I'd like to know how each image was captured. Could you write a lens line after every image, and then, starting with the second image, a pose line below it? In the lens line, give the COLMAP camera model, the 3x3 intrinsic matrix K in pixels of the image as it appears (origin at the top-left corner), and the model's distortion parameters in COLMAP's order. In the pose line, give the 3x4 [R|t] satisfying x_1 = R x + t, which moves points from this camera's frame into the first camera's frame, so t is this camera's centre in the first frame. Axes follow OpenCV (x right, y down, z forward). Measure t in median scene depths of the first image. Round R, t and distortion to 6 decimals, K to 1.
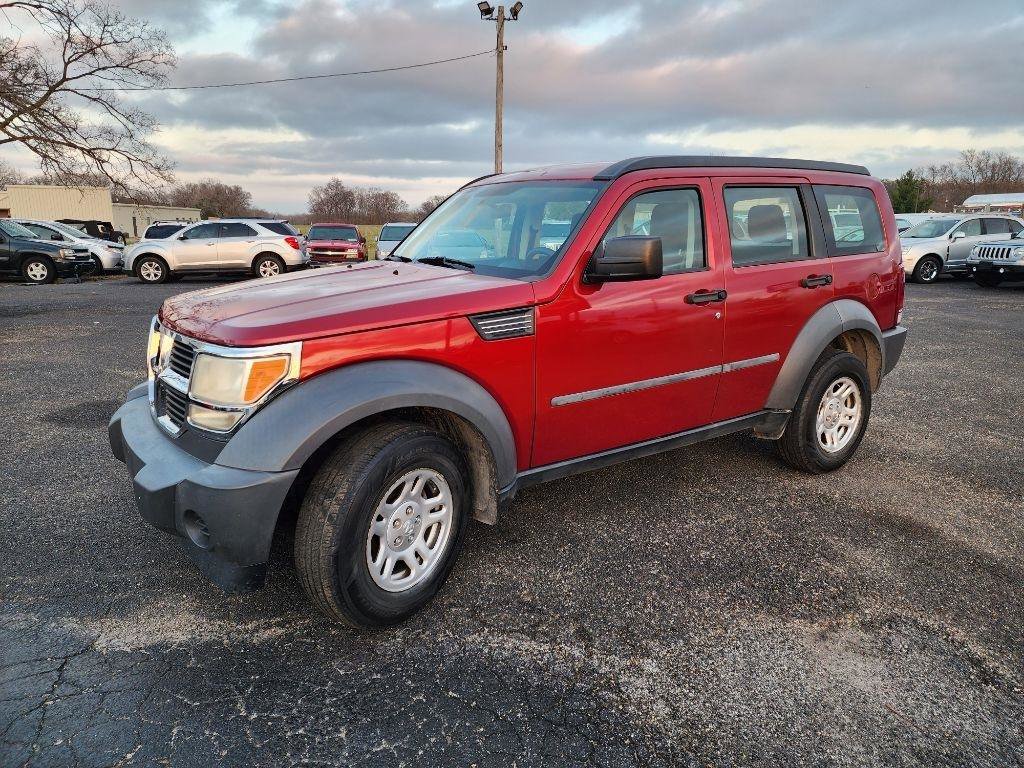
lens RADIAL K [[686.6, 0, 505.5], [0, 686.6, 385.4], [0, 0, 1]] dist [0.097336, -0.094038]
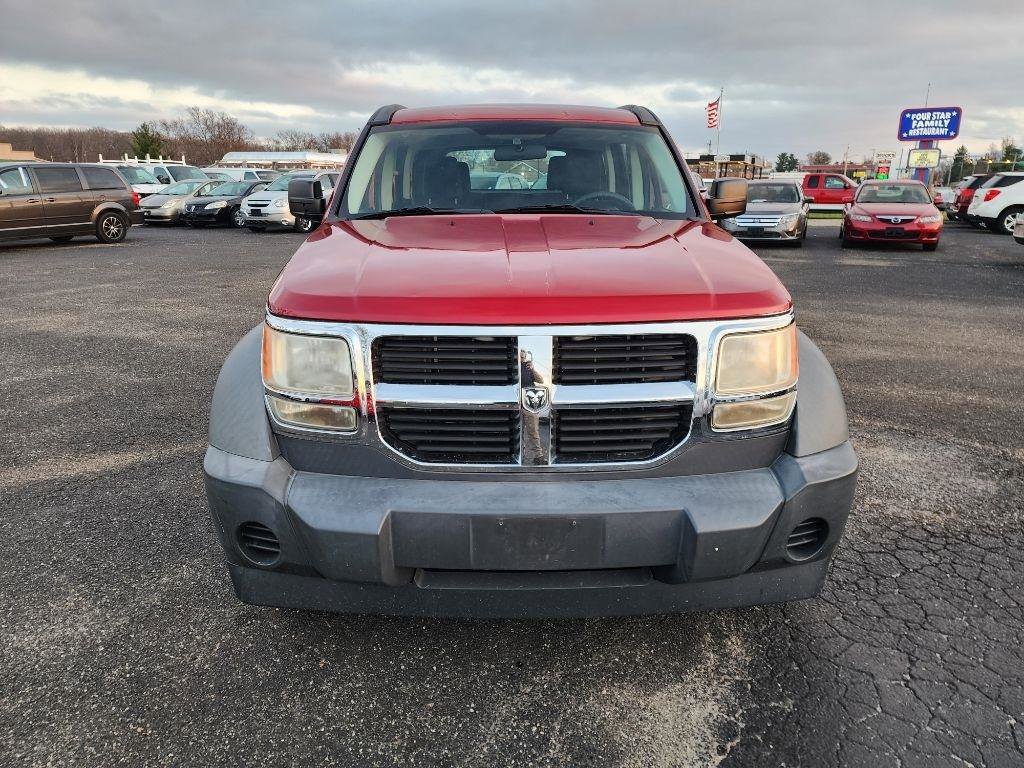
lens RADIAL K [[700.4, 0, 512.0], [0, 700.4, 384.0], [0, 0, 1]] dist [0.060582, -0.033935]
pose [[0.535641, -0.233560, 0.811504, -0.743519], [0.187963, 0.969857, 0.155069, -0.097556], [-0.823261, 0.069472, 0.563396, 0.472899]]
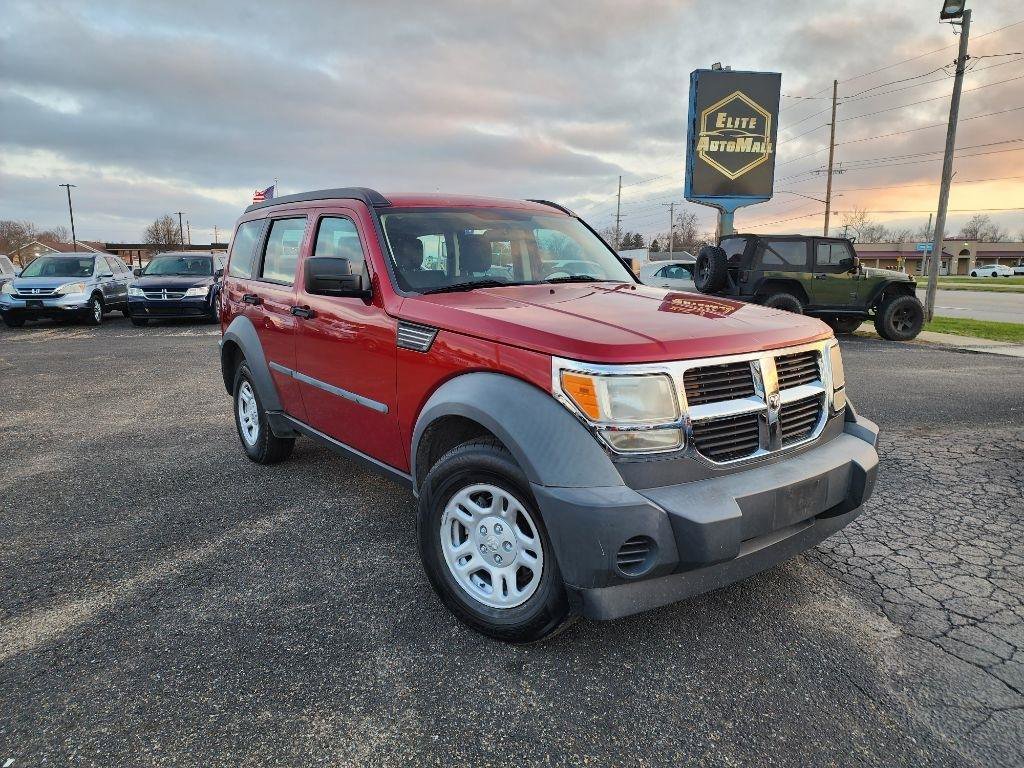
lens RADIAL K [[686.6, 0, 505.5], [0, 686.6, 385.4], [0, 0, 1]] dist [0.097336, -0.094038]
pose [[-0.047936, -0.171894, 0.983948, -0.987109], [0.230993, 0.956470, 0.178347, -0.202653], [-0.971774, 0.235834, -0.006143, 0.970749]]
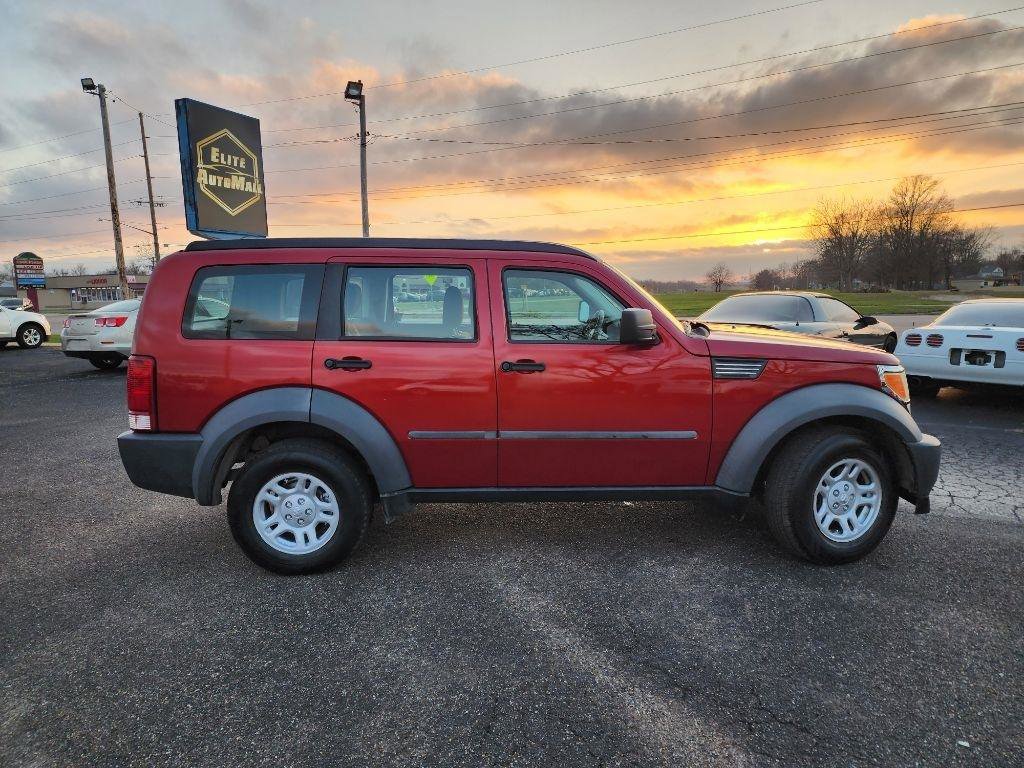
lens RADIAL K [[690.0, 0, 512.0], [0, 690.0, 384.0], [0, 0, 1]] dist [0.087602, -0.071226]
pose [[-0.846925, -0.058876, 0.528443, -0.487324], [0.138172, 0.935339, 0.325654, -0.474900], [-0.513446, 0.348820, -0.784026, 1.957596]]
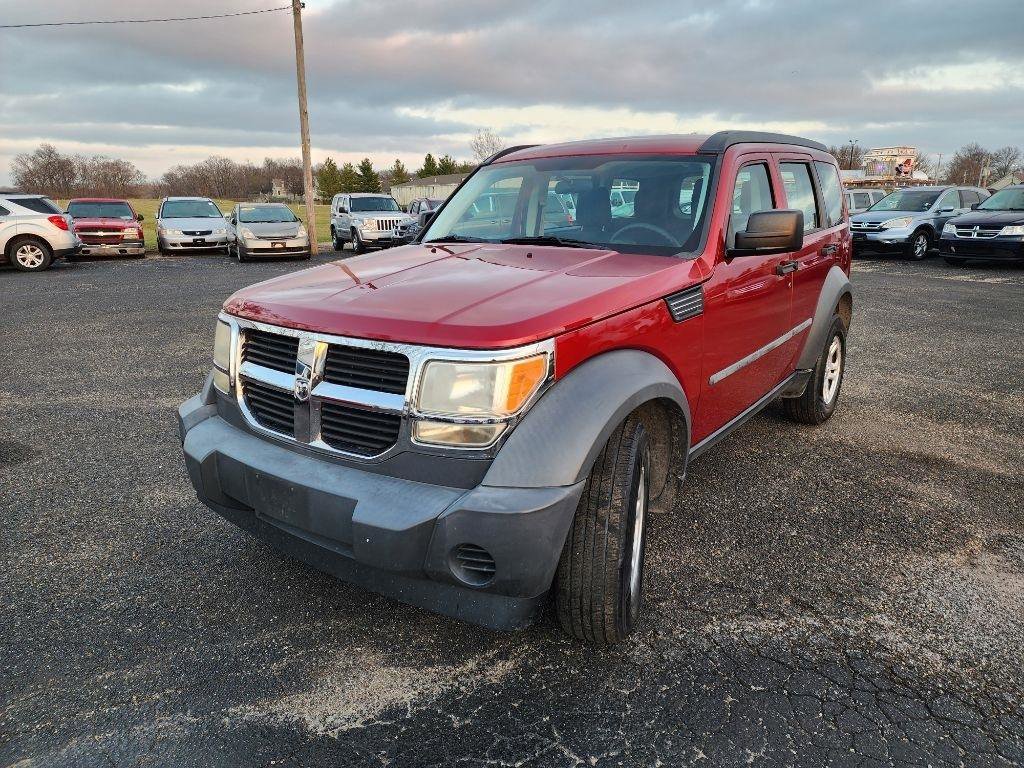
lens RADIAL K [[695.2, 0, 516.9], [0, 695.2, 383.3], [0, 0, 1]] dist [0.074357, -0.069613]
pose [[0.940923, -0.092023, 0.325877, -0.382054], [0.082558, 0.995667, 0.042786, -0.027777], [-0.328403, -0.013354, 0.944443, 0.104562]]
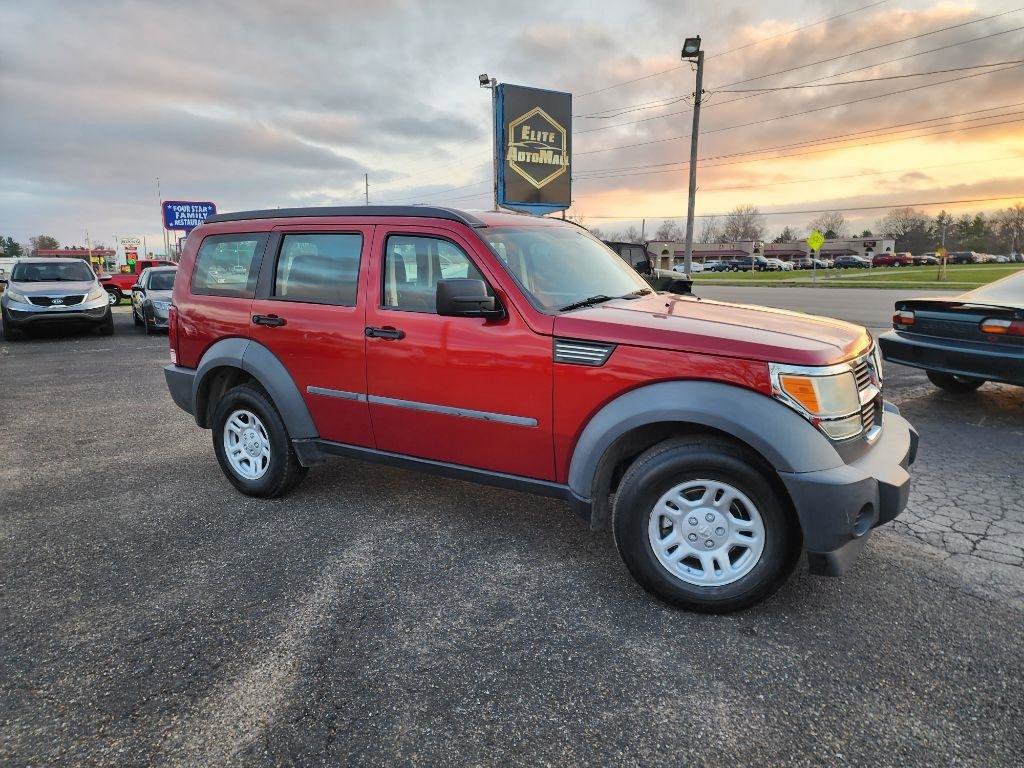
lens RADIAL K [[695.2, 0, 516.9], [0, 695.2, 383.3], [0, 0, 1]] dist [0.074357, -0.069613]
pose [[-0.421985, -0.153255, 0.893555, -0.932059], [0.217677, 0.939650, 0.263959, -0.339988], [-0.880082, 0.305893, -0.363159, 1.423869]]
